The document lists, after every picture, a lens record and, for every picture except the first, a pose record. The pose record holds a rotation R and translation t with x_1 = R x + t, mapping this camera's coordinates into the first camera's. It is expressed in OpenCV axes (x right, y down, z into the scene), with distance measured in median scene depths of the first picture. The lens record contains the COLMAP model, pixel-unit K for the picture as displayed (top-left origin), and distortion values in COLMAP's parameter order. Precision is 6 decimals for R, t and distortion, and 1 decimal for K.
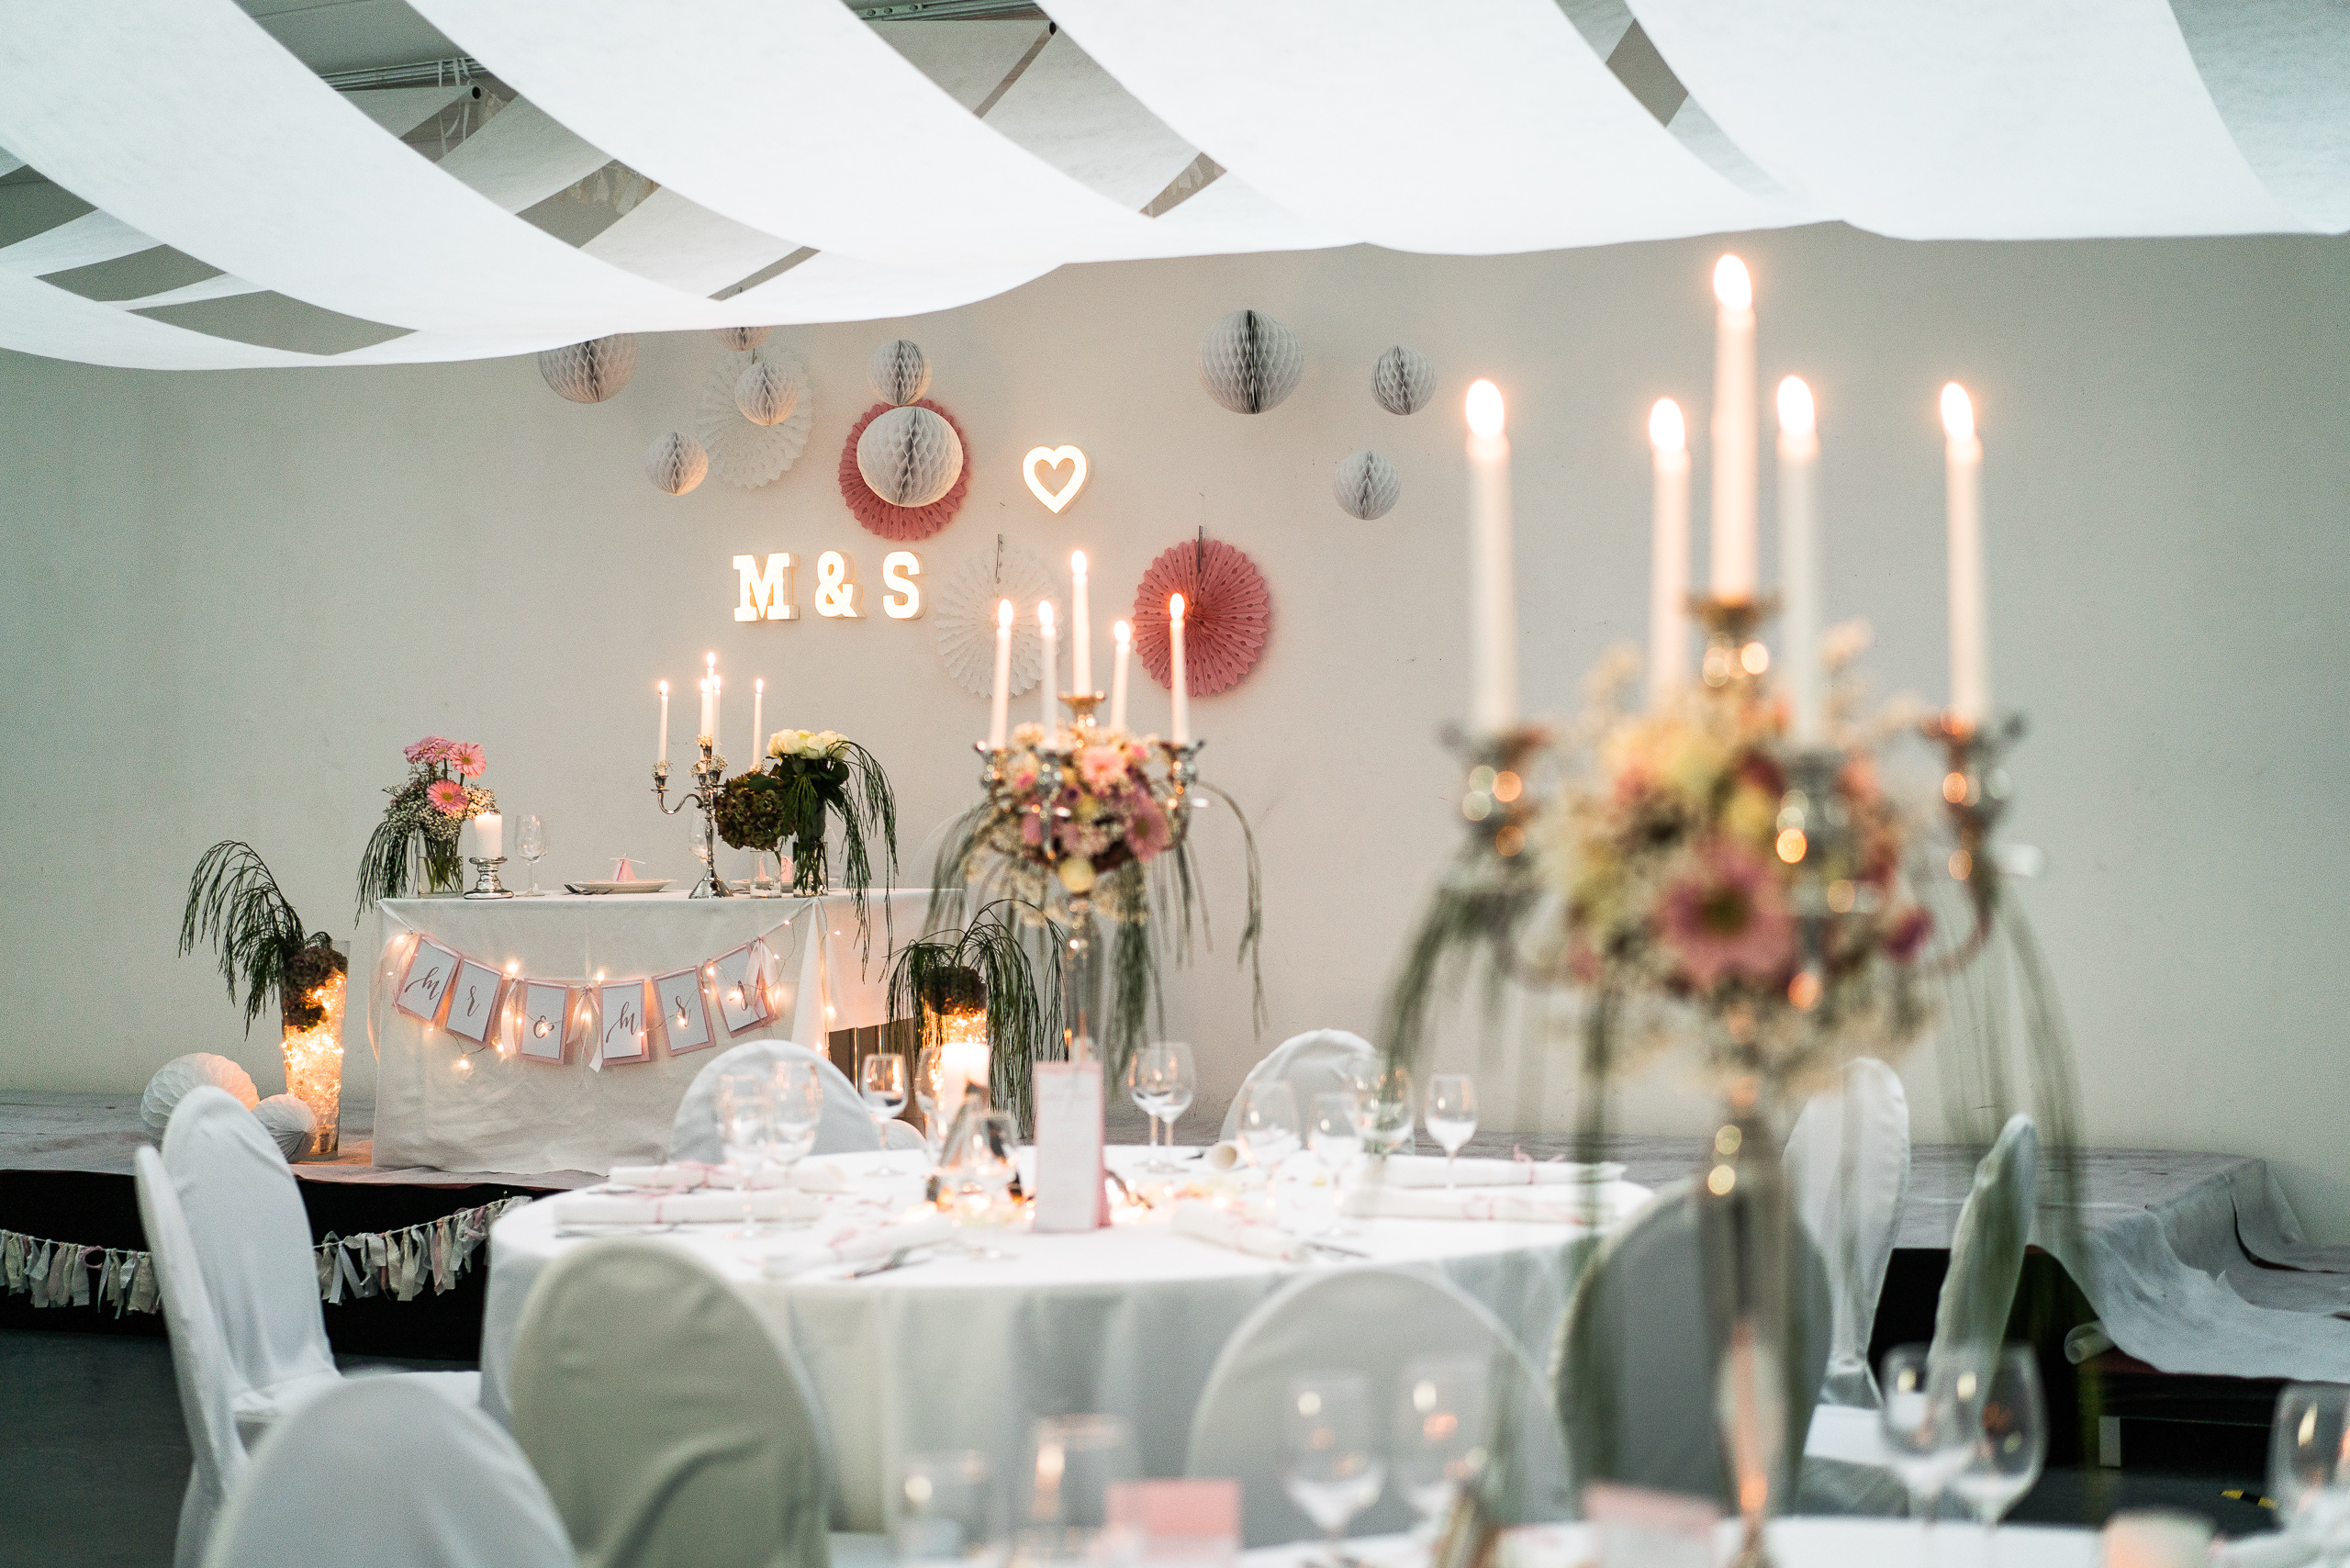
lens RADIAL K [[3959.5, 0, 1178.6], [0, 3959.5, 780.6], [0, 0, 1]] dist [0.040915, 0.000000]
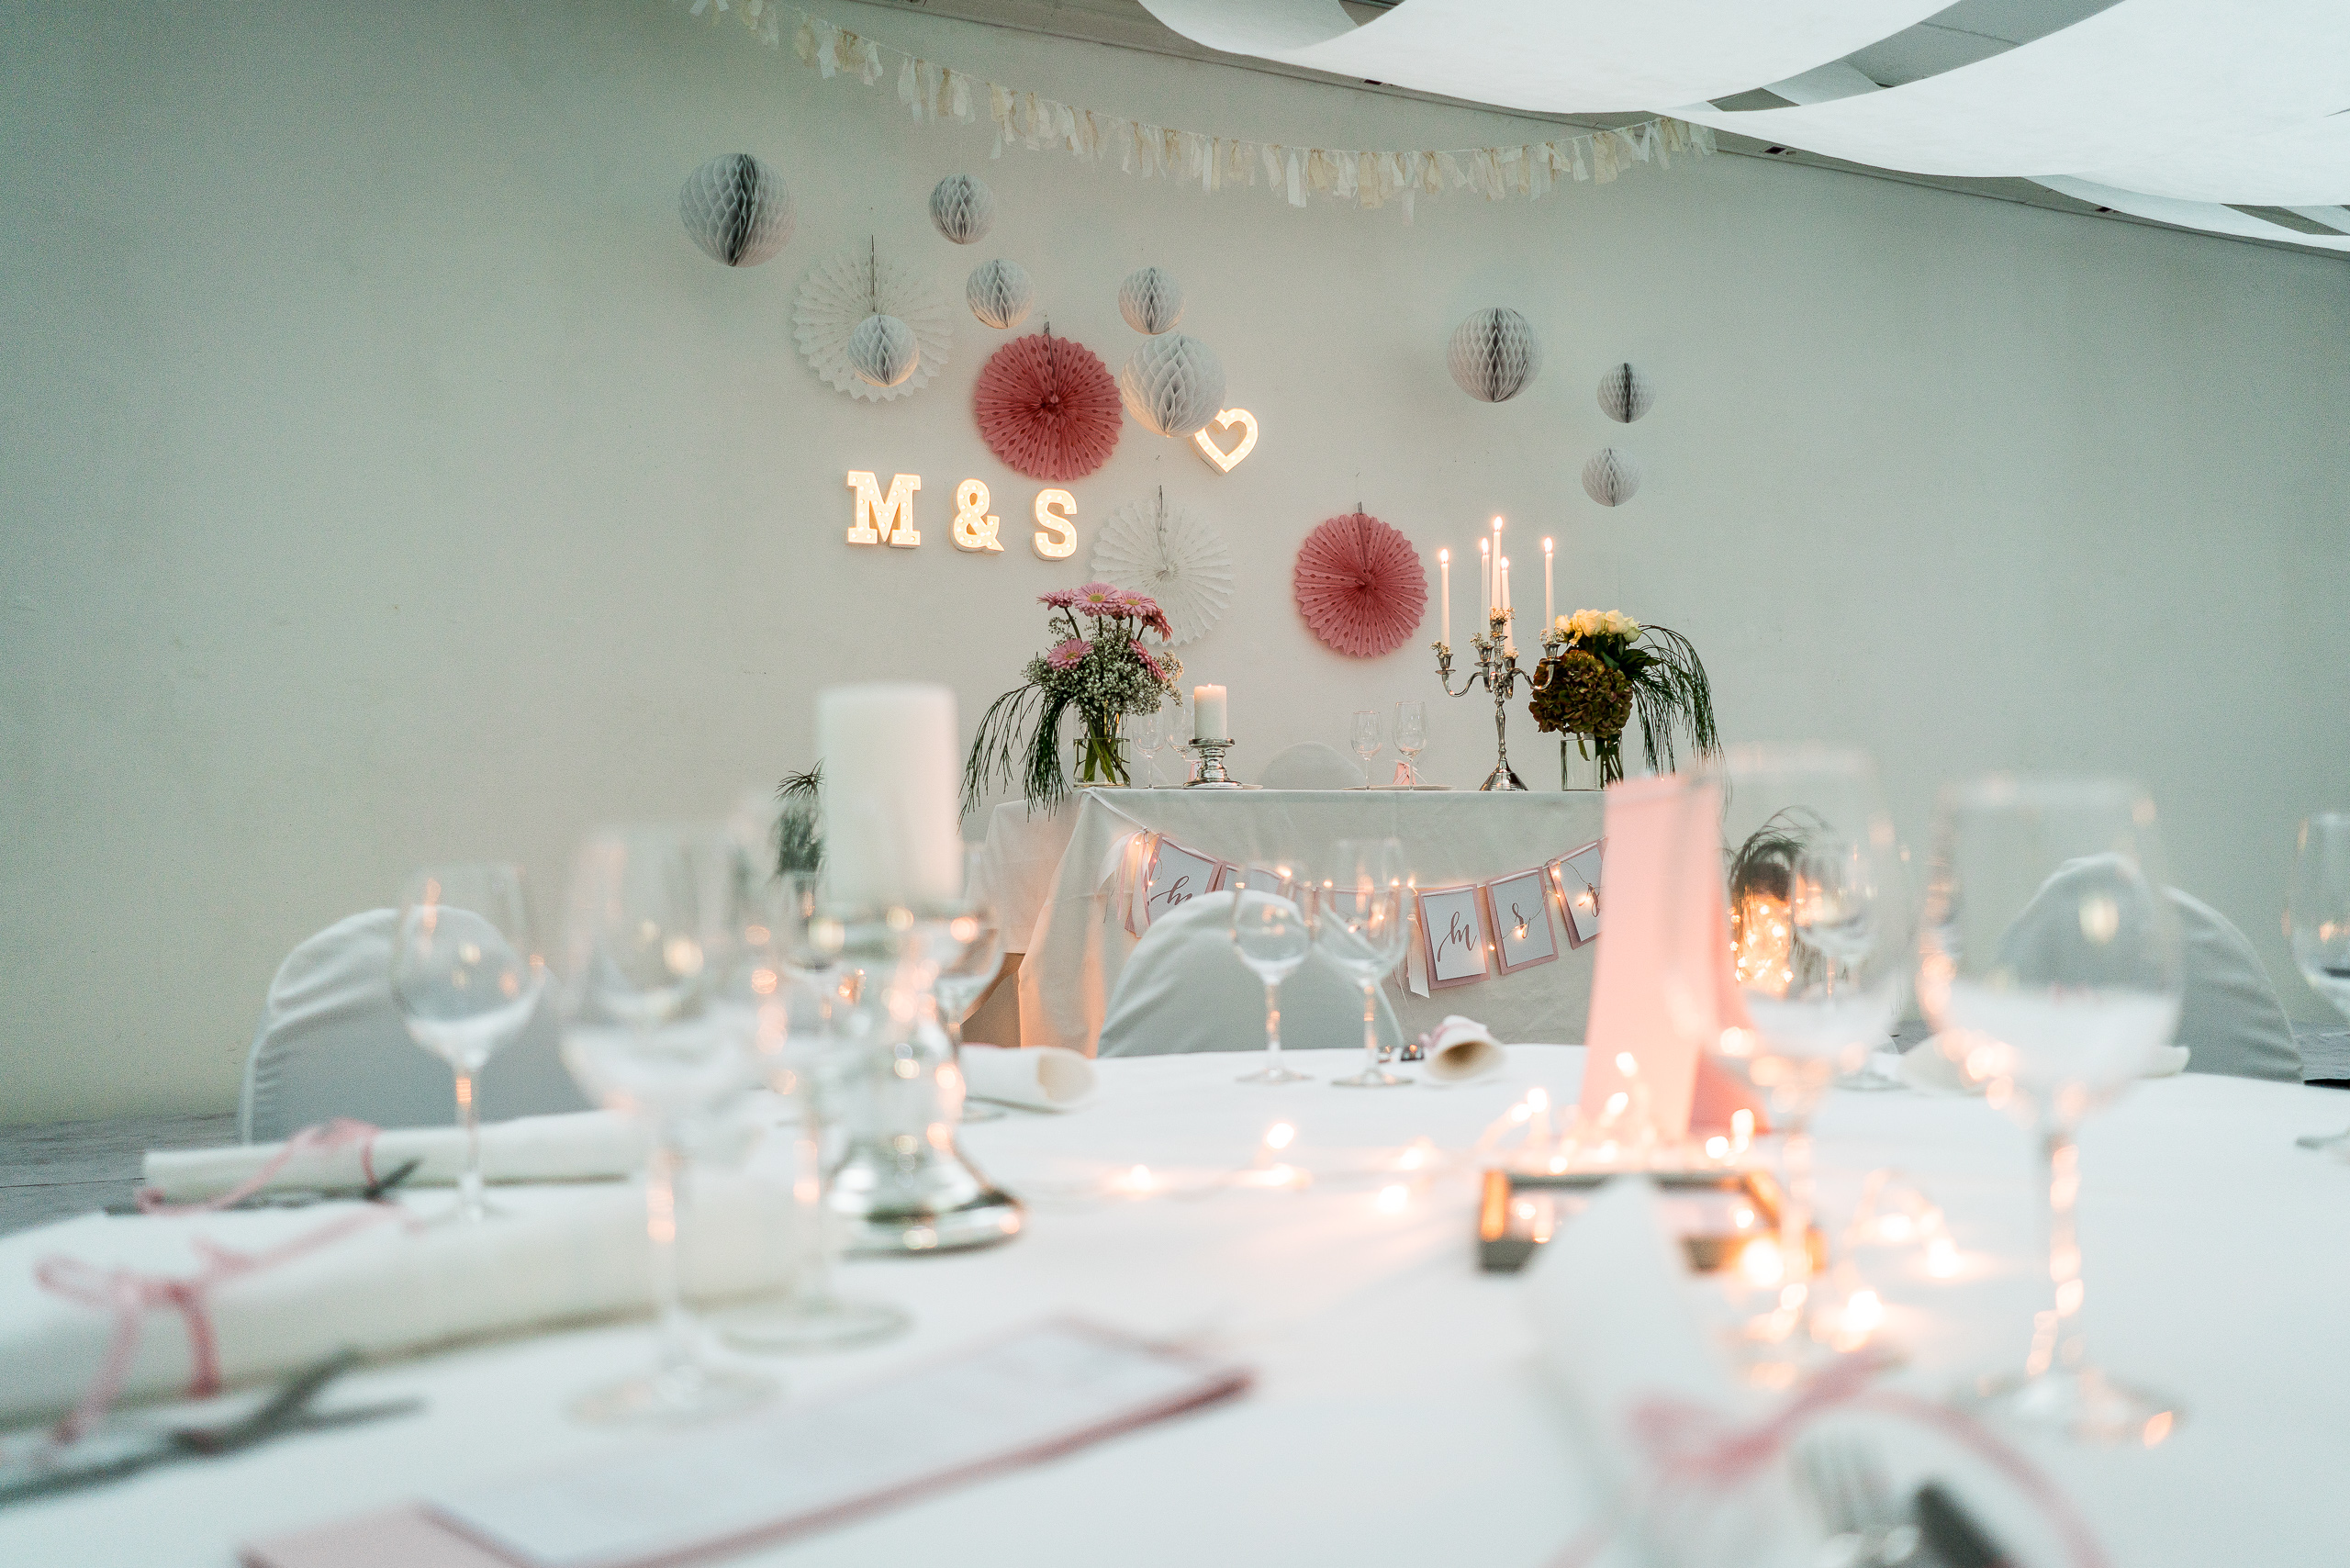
lens RADIAL K [[1925.8, 0, 1182.7], [0, 1925.8, 791.4], [0, 0, 1]] dist [0.000583, -0.002524]
pose [[0.607823, 0.049625, 0.792520, -0.471831], [0.008097, 0.997606, -0.068676, 0.055244], [-0.794031, 0.048161, 0.605967, 0.764675]]
